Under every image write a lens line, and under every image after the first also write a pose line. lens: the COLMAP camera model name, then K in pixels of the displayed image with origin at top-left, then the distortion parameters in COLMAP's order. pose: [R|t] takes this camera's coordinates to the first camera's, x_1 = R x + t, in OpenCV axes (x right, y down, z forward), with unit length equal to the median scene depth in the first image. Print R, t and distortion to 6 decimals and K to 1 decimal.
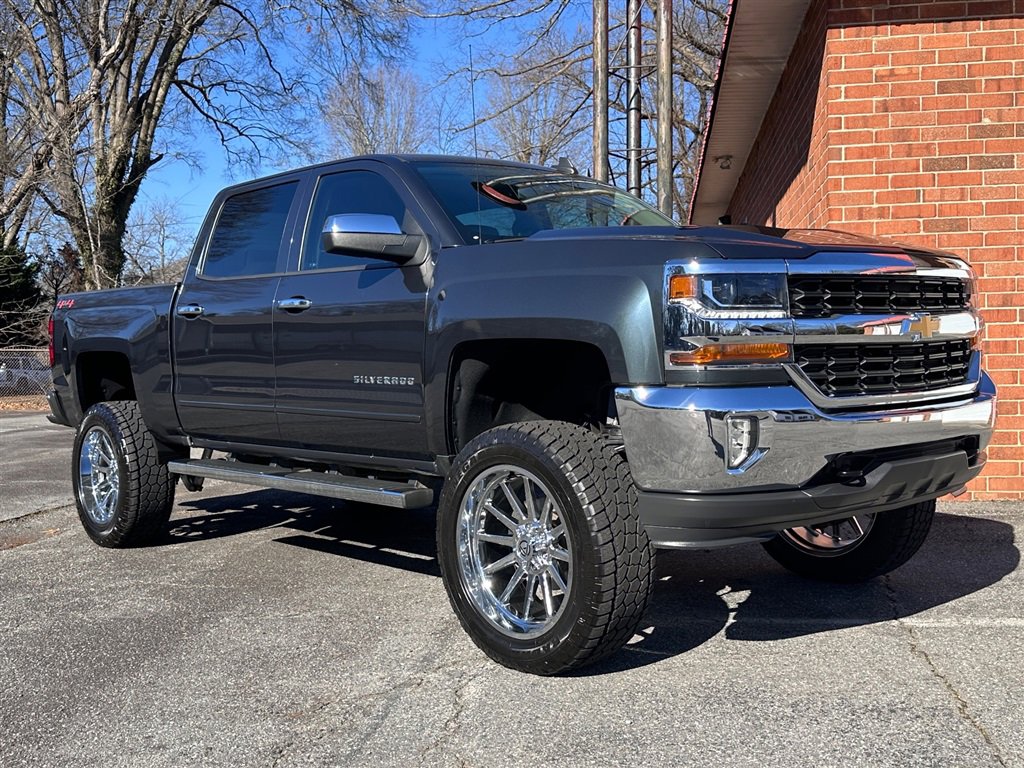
lens RADIAL K [[1086.7, 0, 517.1], [0, 1086.7, 383.6], [0, 0, 1]] dist [0.172441, -0.389636]
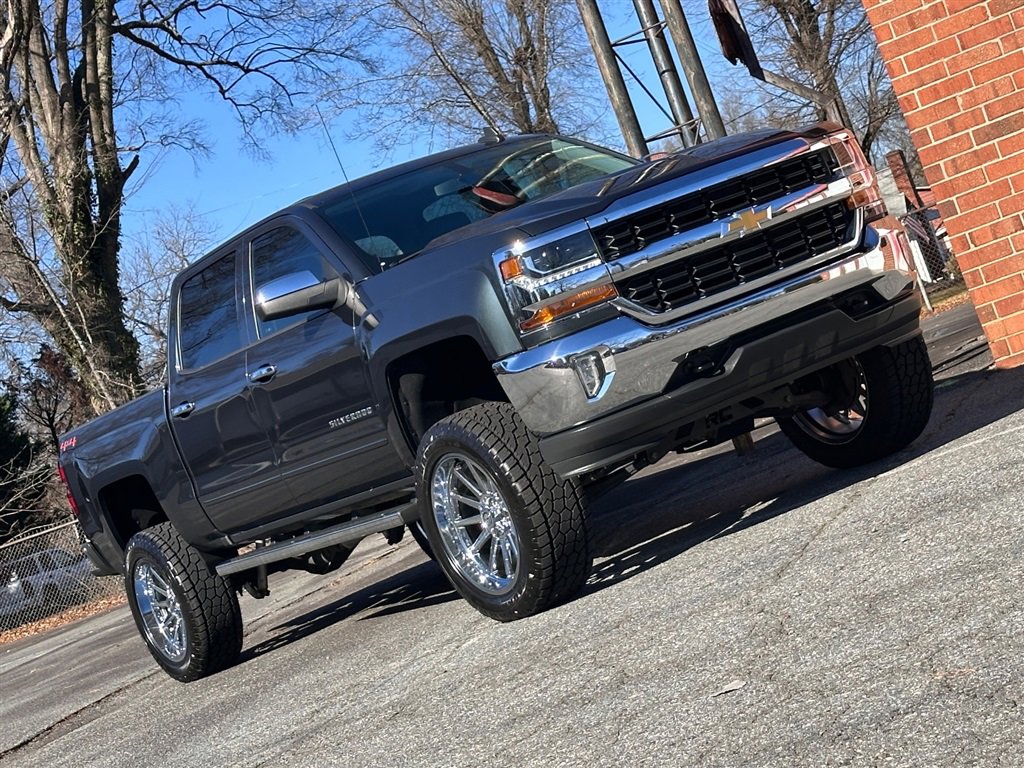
lens RADIAL K [[2194.2, 0, 512.0], [0, 2194.2, 384.0], [0, 0, 1]] dist [0.111425, 0.040579]
pose [[0.926625, -0.323401, -0.191776, 0.299124], [0.323841, 0.945638, -0.029937, 0.054784], [0.191032, -0.034365, 0.980982, -0.720423]]
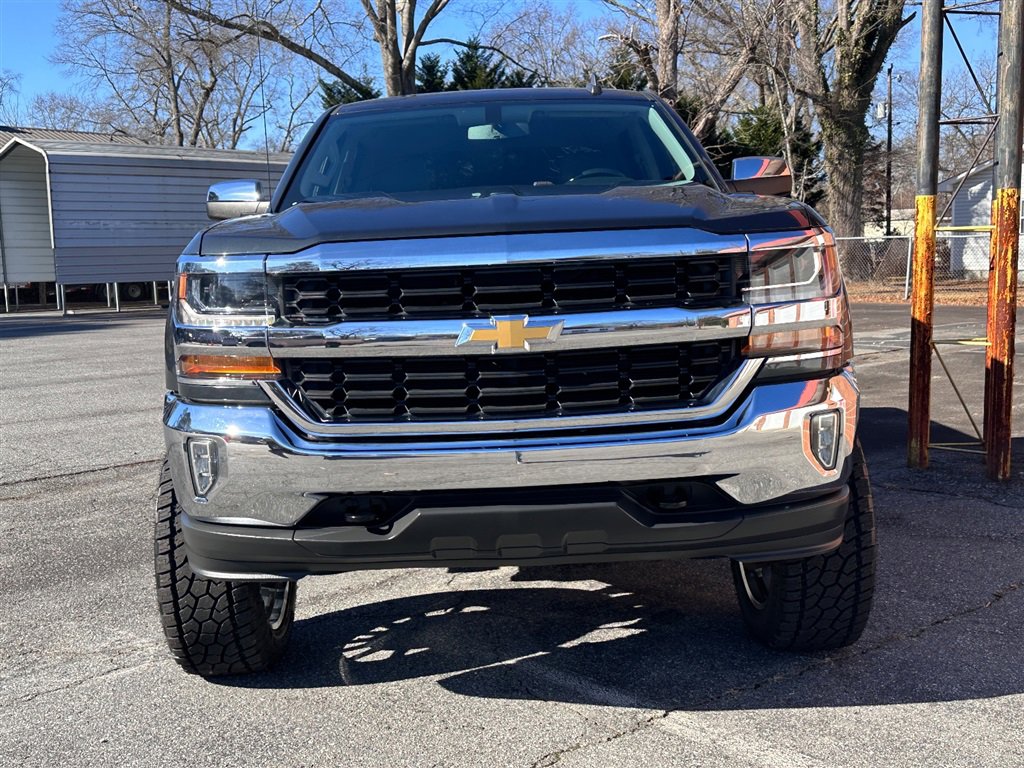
lens RADIAL K [[1163.0, 0, 512.0], [0, 1163.0, 384.0], [0, 0, 1]] dist [0.208360, -0.474395]
pose [[0.746416, 0.075849, -0.661143, 0.509795], [-0.005096, 0.994106, 0.108295, -0.058806], [0.665460, -0.077464, 0.742403, 0.239292]]
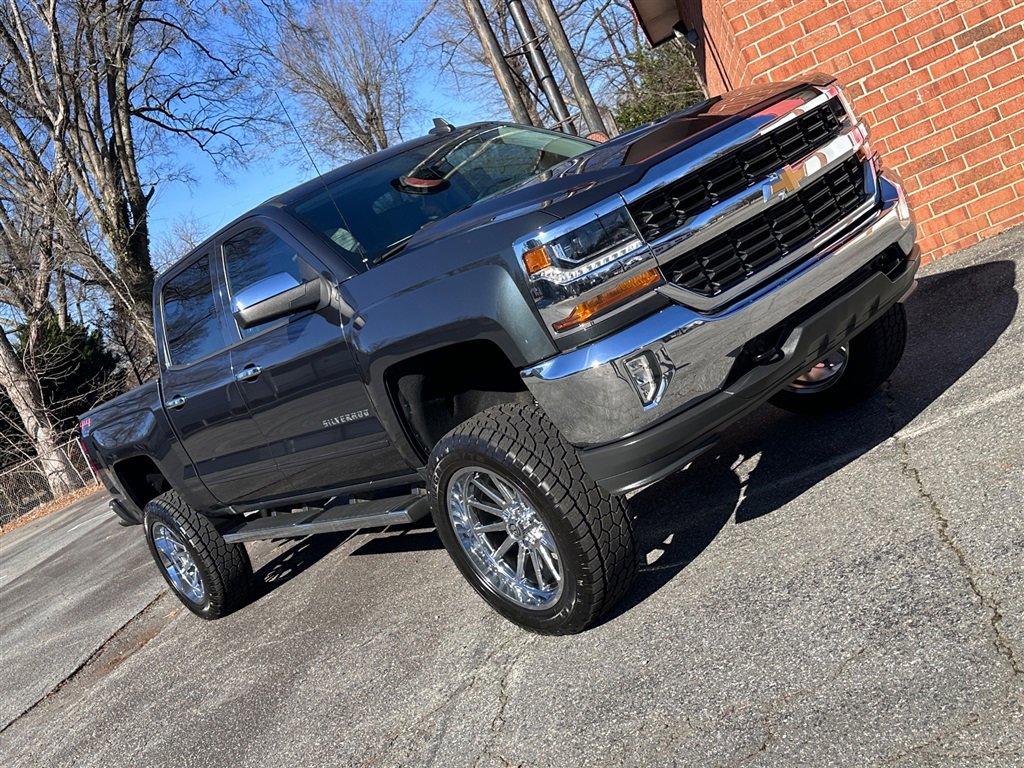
lens RADIAL K [[1085.9, 0, 508.5], [0, 1085.9, 386.2], [0, 0, 1]] dist [0.183715, -0.423097]
pose [[0.912109, -0.393877, -0.113657, 0.101969], [0.404774, 0.909202, 0.097520, -0.047041], [0.064926, -0.134954, 0.988722, -0.015304]]
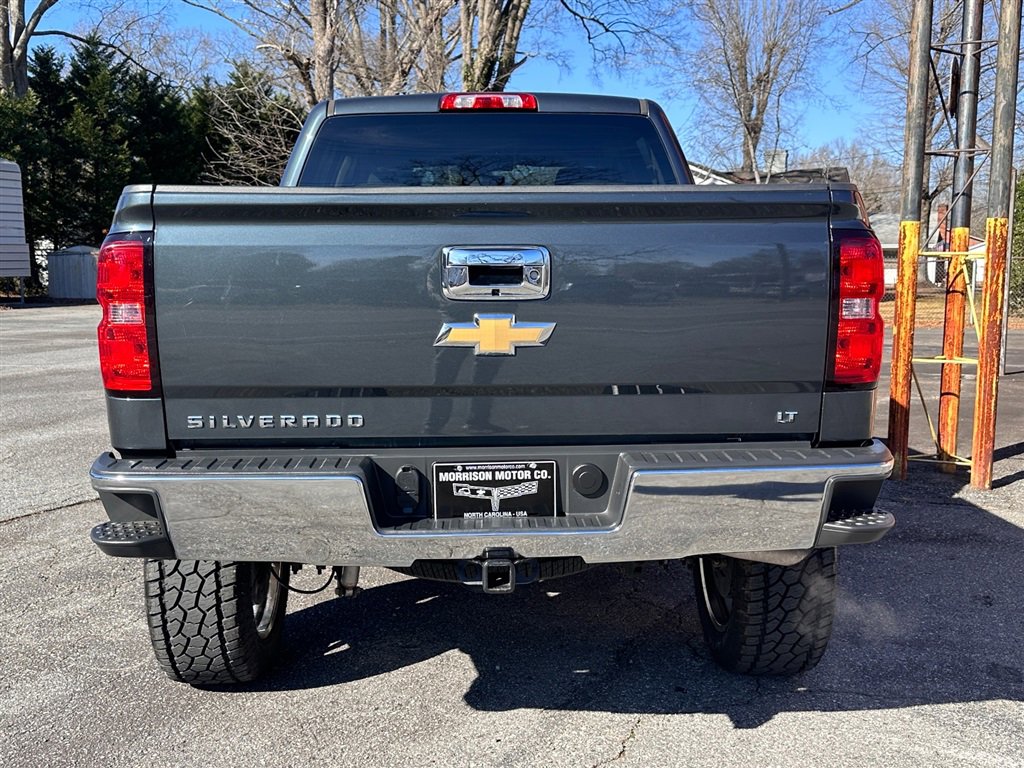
lens RADIAL K [[1085.9, 0, 508.5], [0, 1085.9, 386.2], [0, 0, 1]] dist [0.183715, -0.423097]
pose [[0.939706, 0.059947, -0.336689, 0.099518], [-0.027370, 0.994542, 0.100687, -0.053676], [0.340888, -0.085401, 0.936217, 0.176949]]
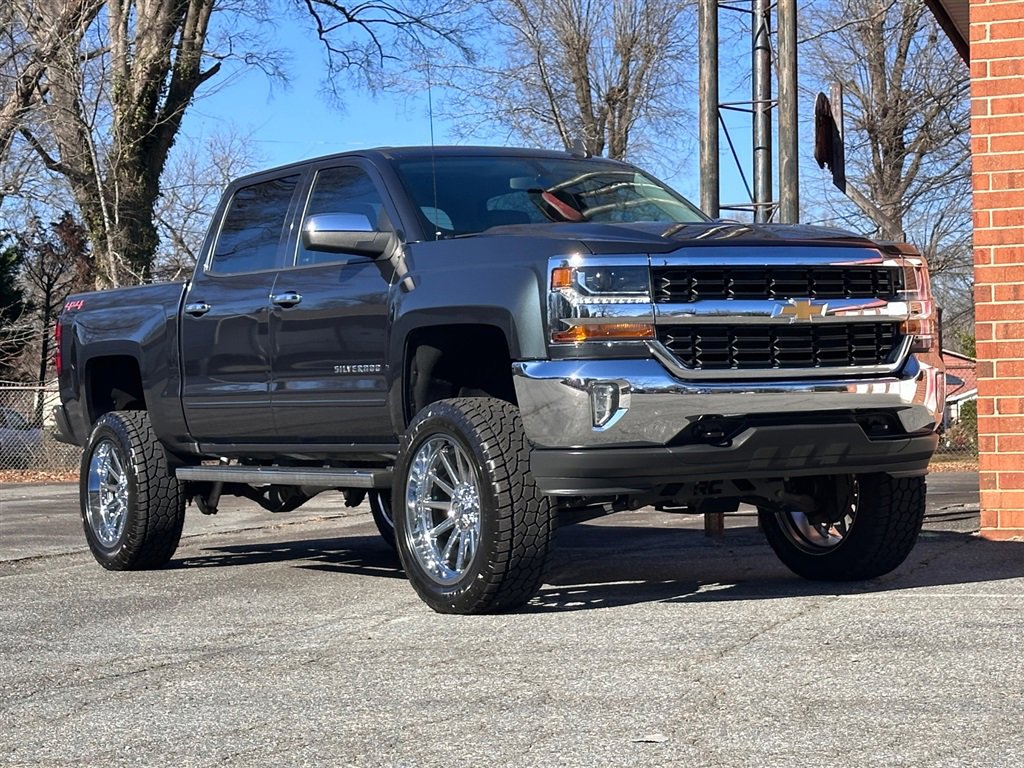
lens RADIAL K [[2194.2, 0, 512.0], [0, 2194.2, 384.0], [0, 0, 1]] dist [0.111425, 0.040579]
pose [[0.982983, -0.005849, -0.183602, 0.280381], [-0.001391, 0.999227, -0.039277, 0.064337], [0.183689, 0.038864, 0.982216, -0.718715]]
